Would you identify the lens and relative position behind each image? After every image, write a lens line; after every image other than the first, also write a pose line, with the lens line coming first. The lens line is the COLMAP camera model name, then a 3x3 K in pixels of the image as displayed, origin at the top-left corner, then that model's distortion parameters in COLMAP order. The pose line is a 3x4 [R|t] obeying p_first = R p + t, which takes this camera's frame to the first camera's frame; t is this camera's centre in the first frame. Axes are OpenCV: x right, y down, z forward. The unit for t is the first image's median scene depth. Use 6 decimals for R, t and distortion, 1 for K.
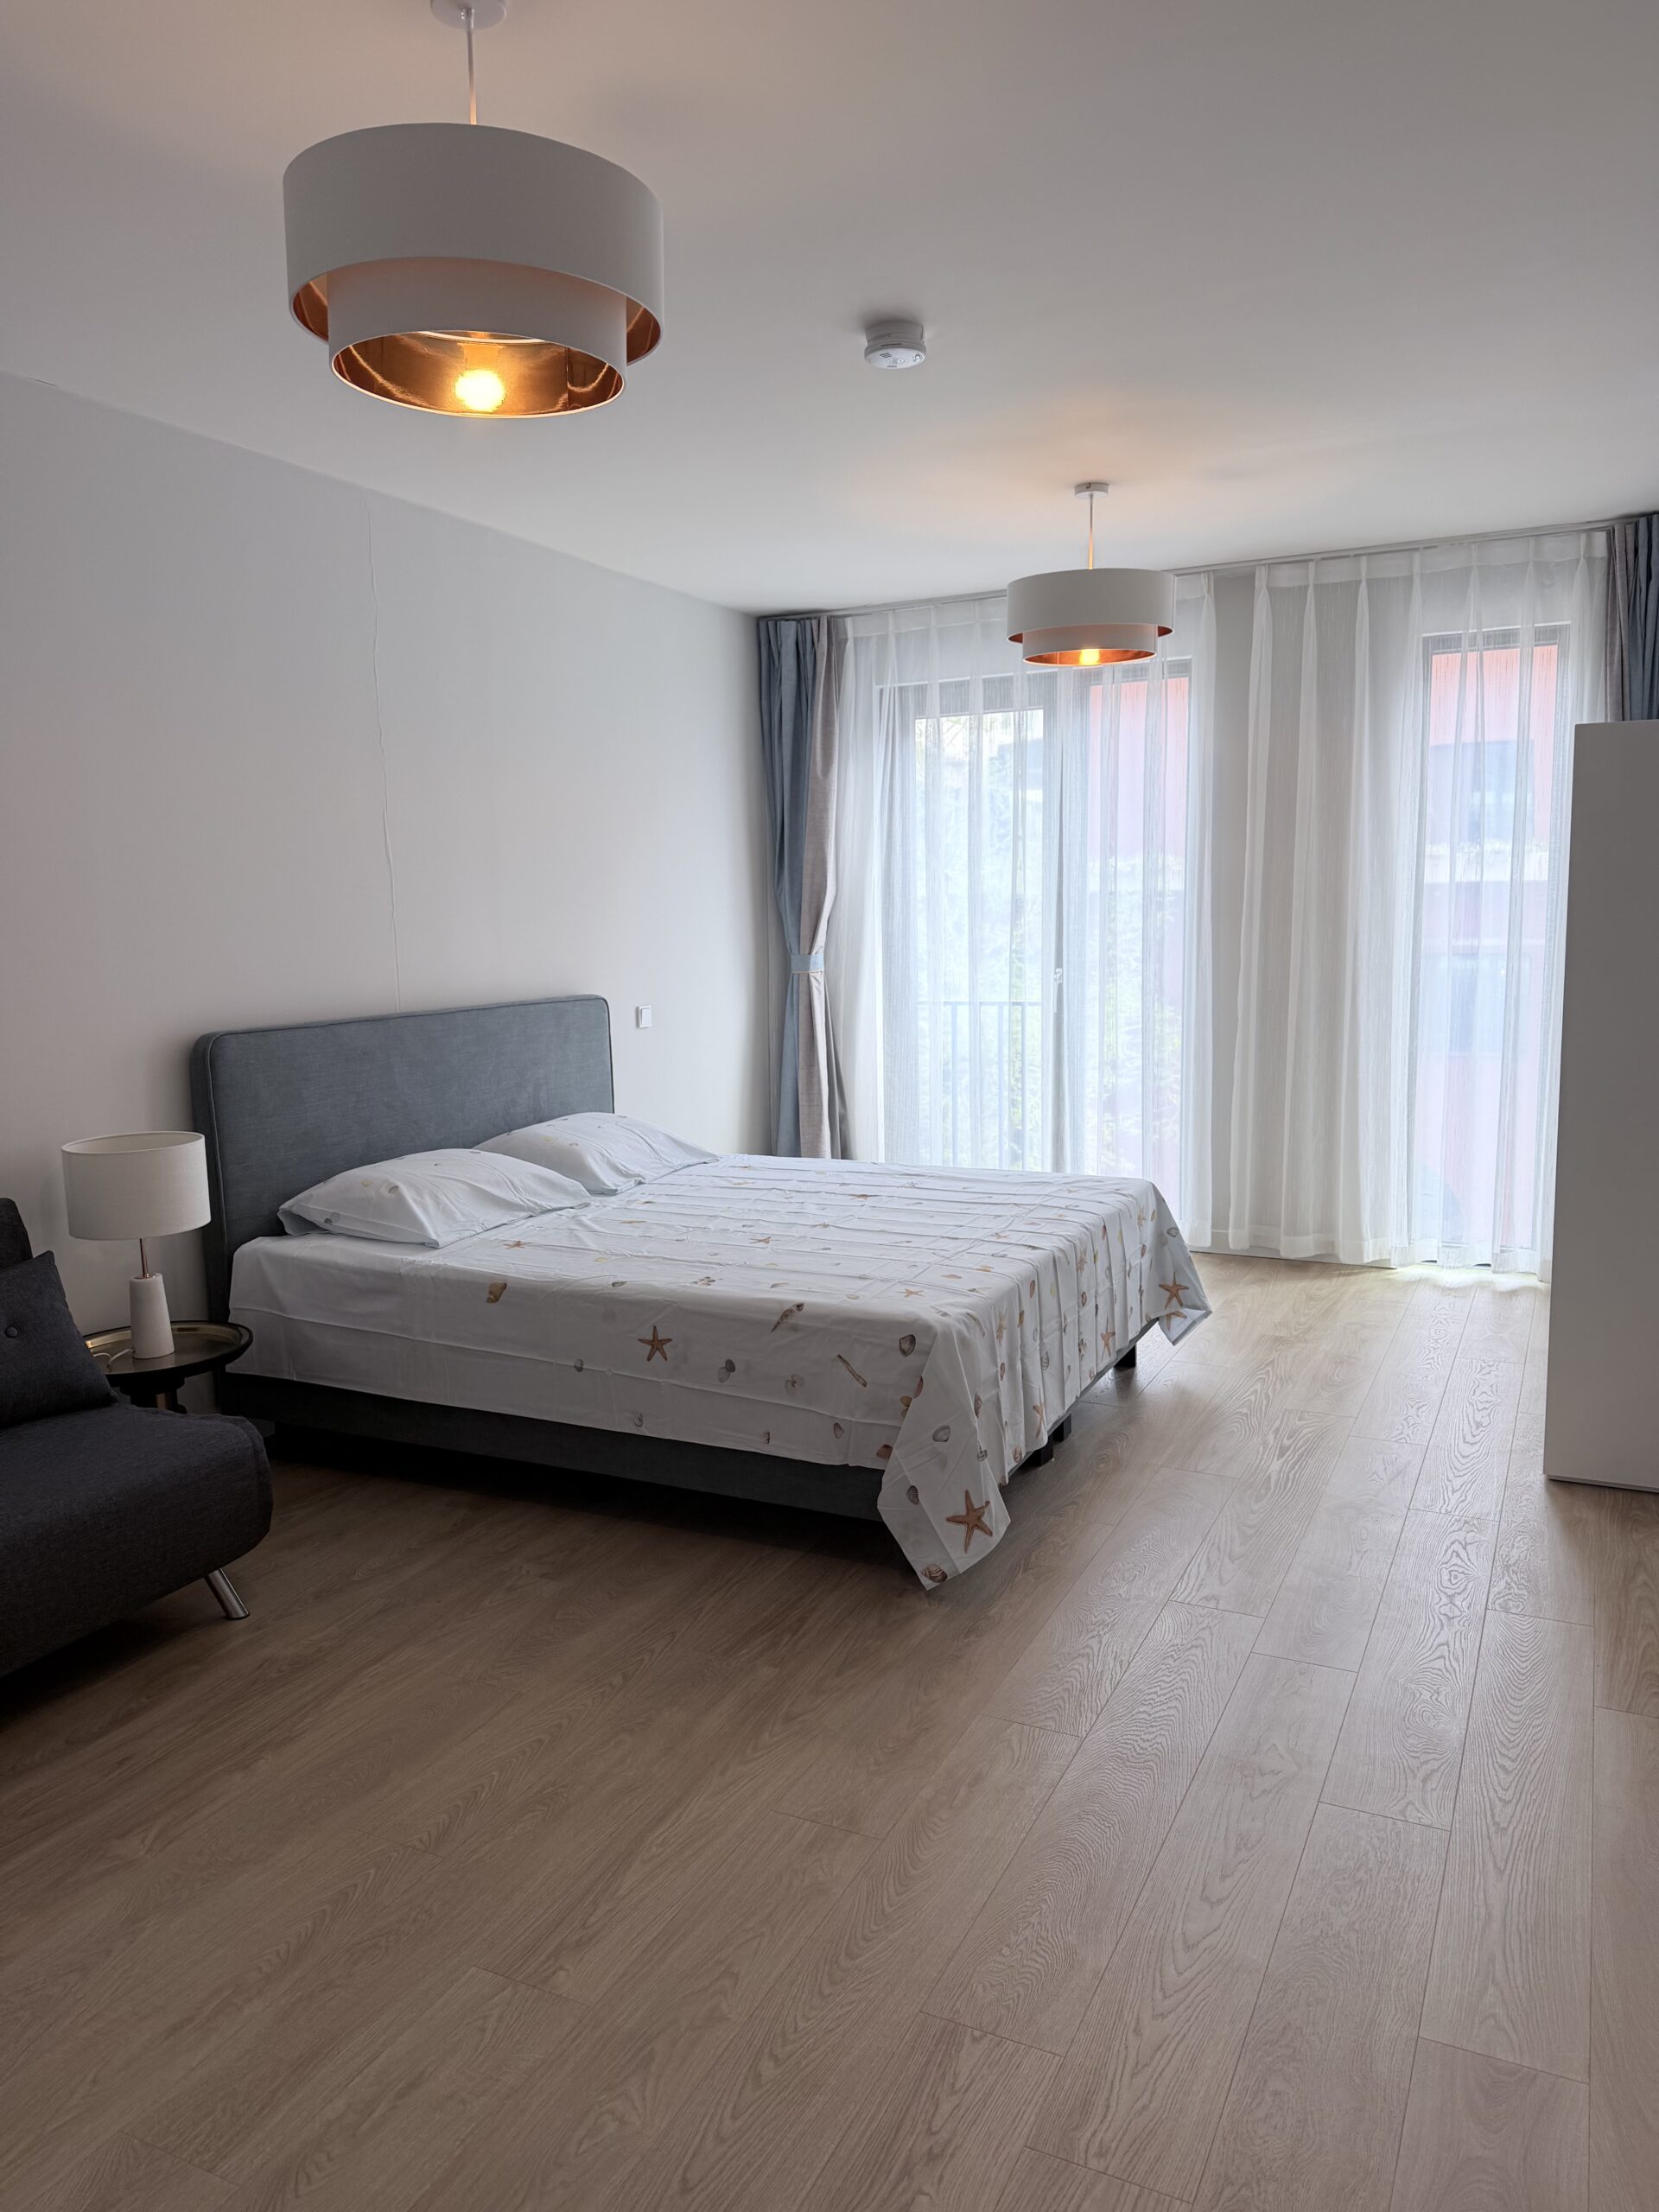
lens RADIAL K [[1563.4, 0, 822.2], [0, 1563.4, 1103.0], [0, 0, 1]] dist [0.035231, -0.046730]
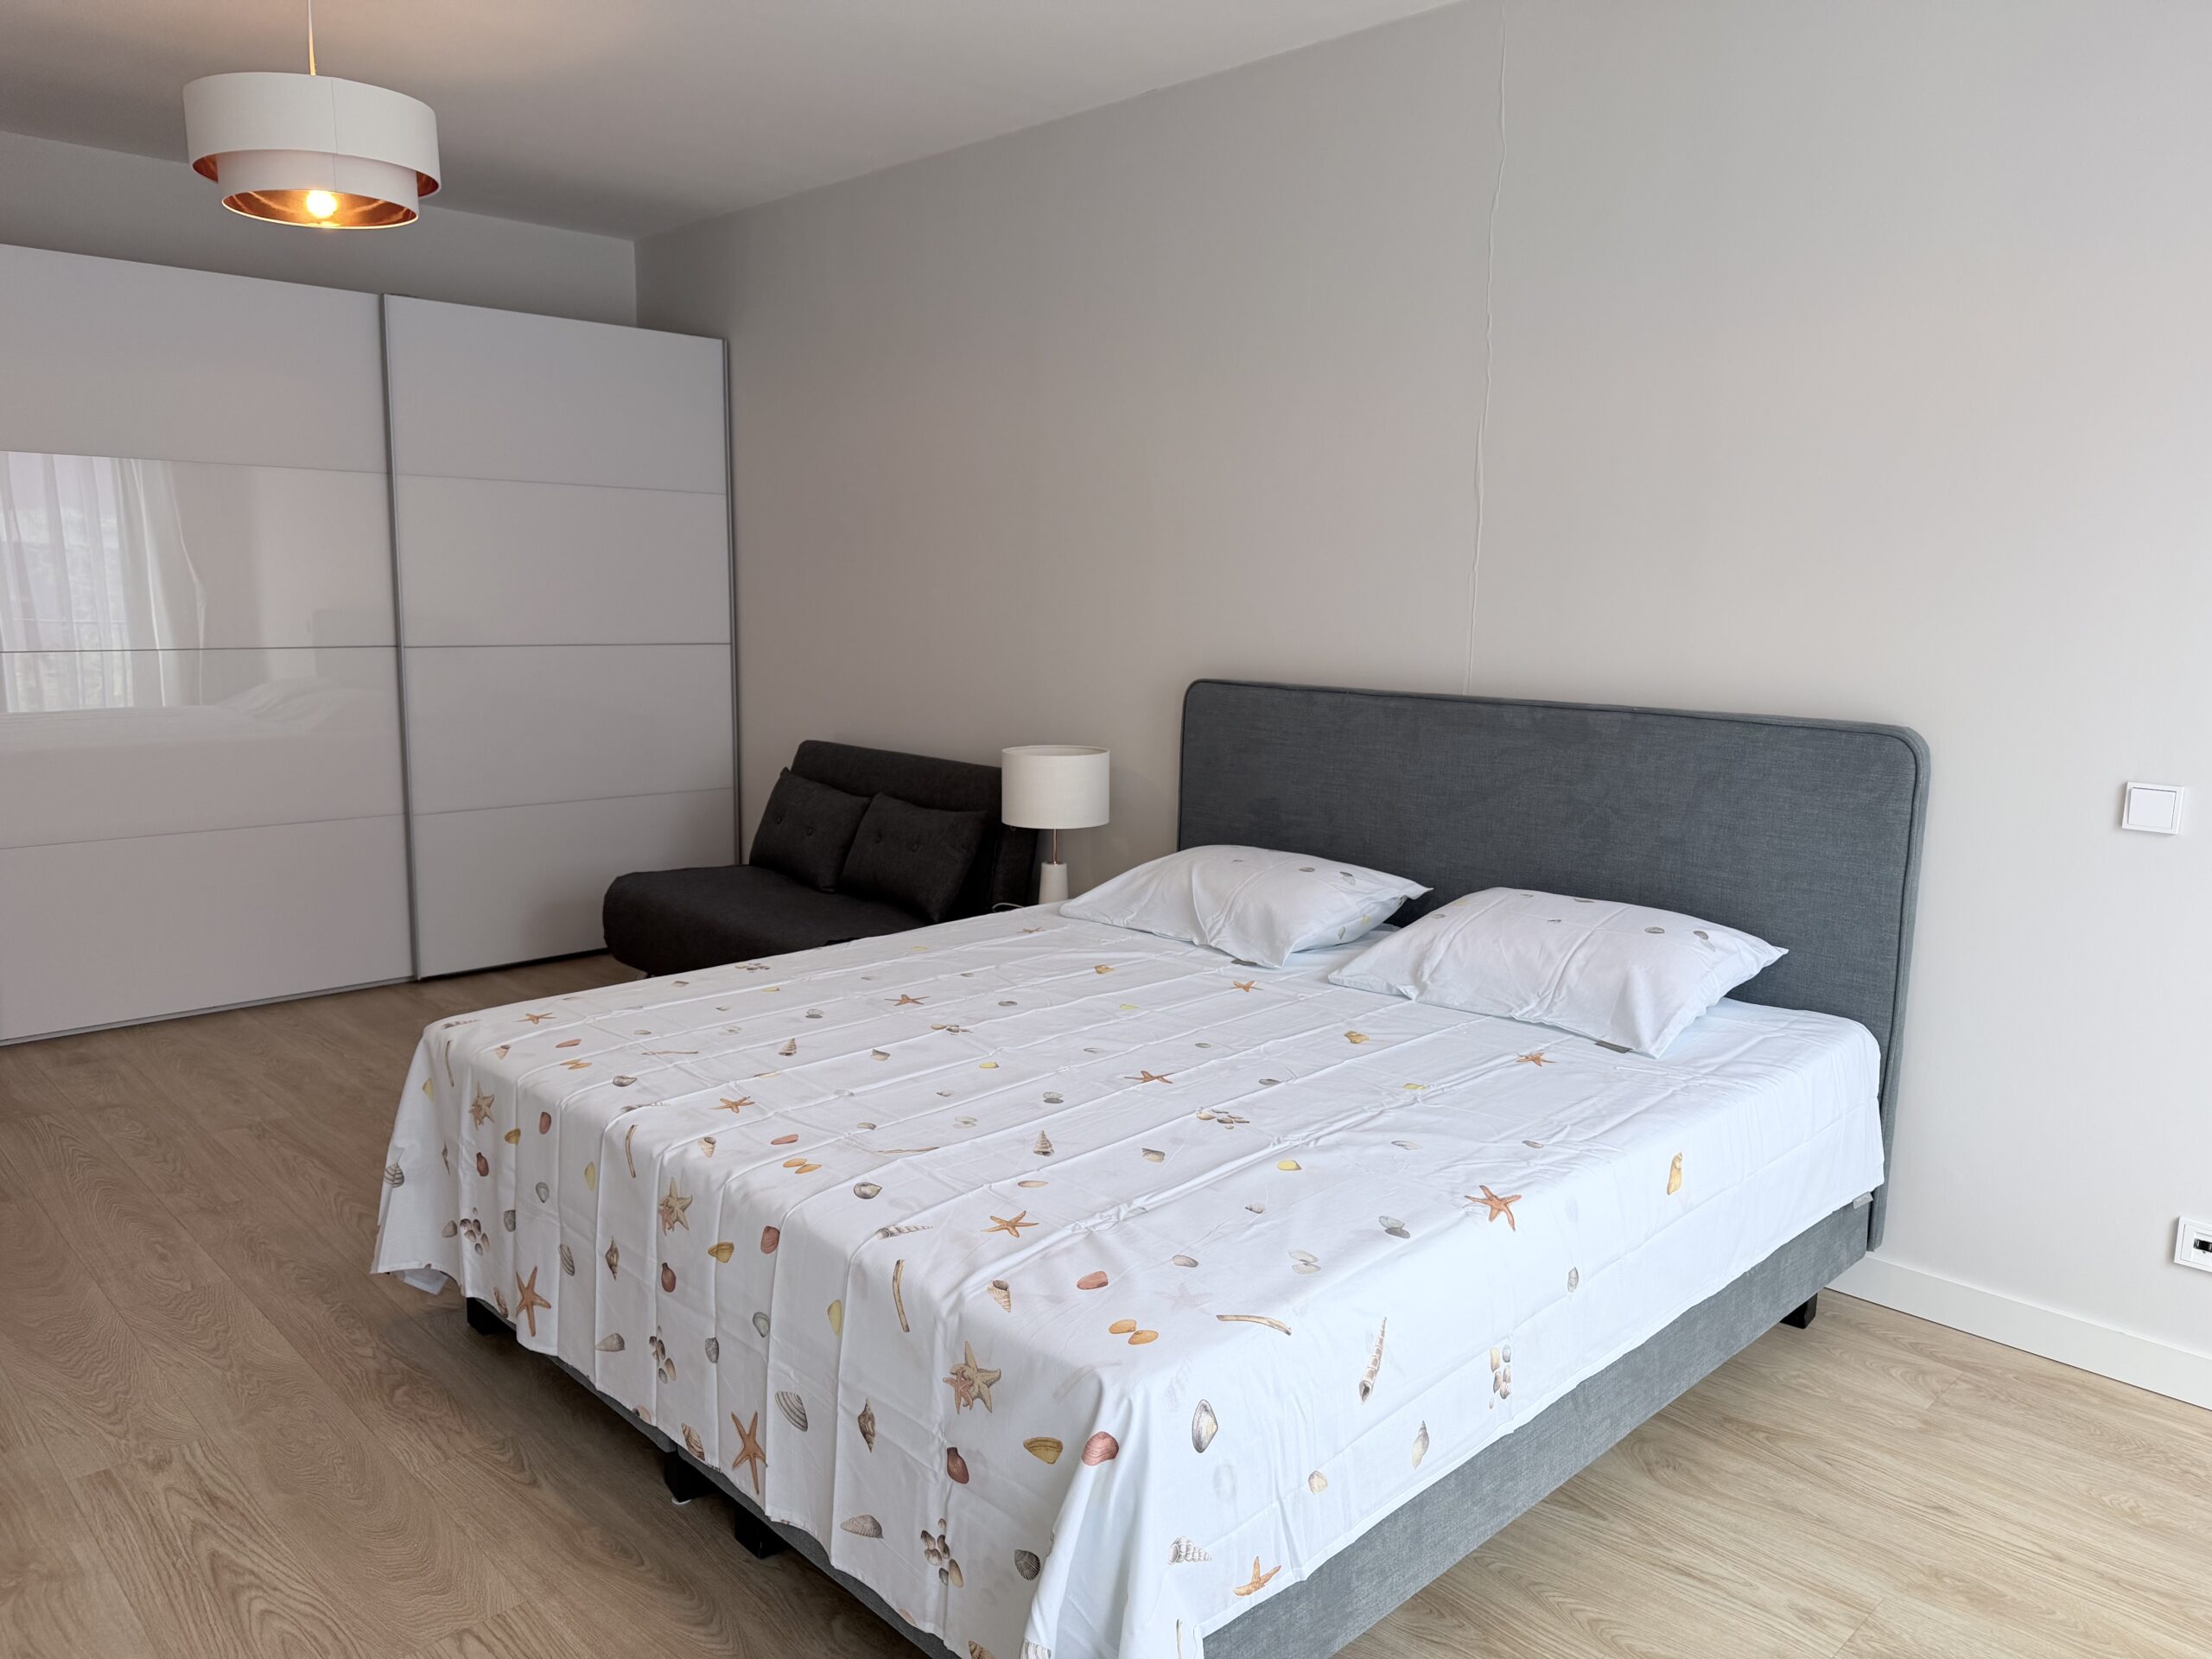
lens RADIAL K [[1563.4, 0, 1106.7], [0, 1563.4, 827.9], [0, 0, 1]] dist [0.035231, -0.046730]
pose [[-0.344978, 0.173032, -0.922524, 0.941237], [-0.115053, 0.967653, 0.224521, -0.270524], [0.931532, 0.183594, -0.313912, 2.042138]]
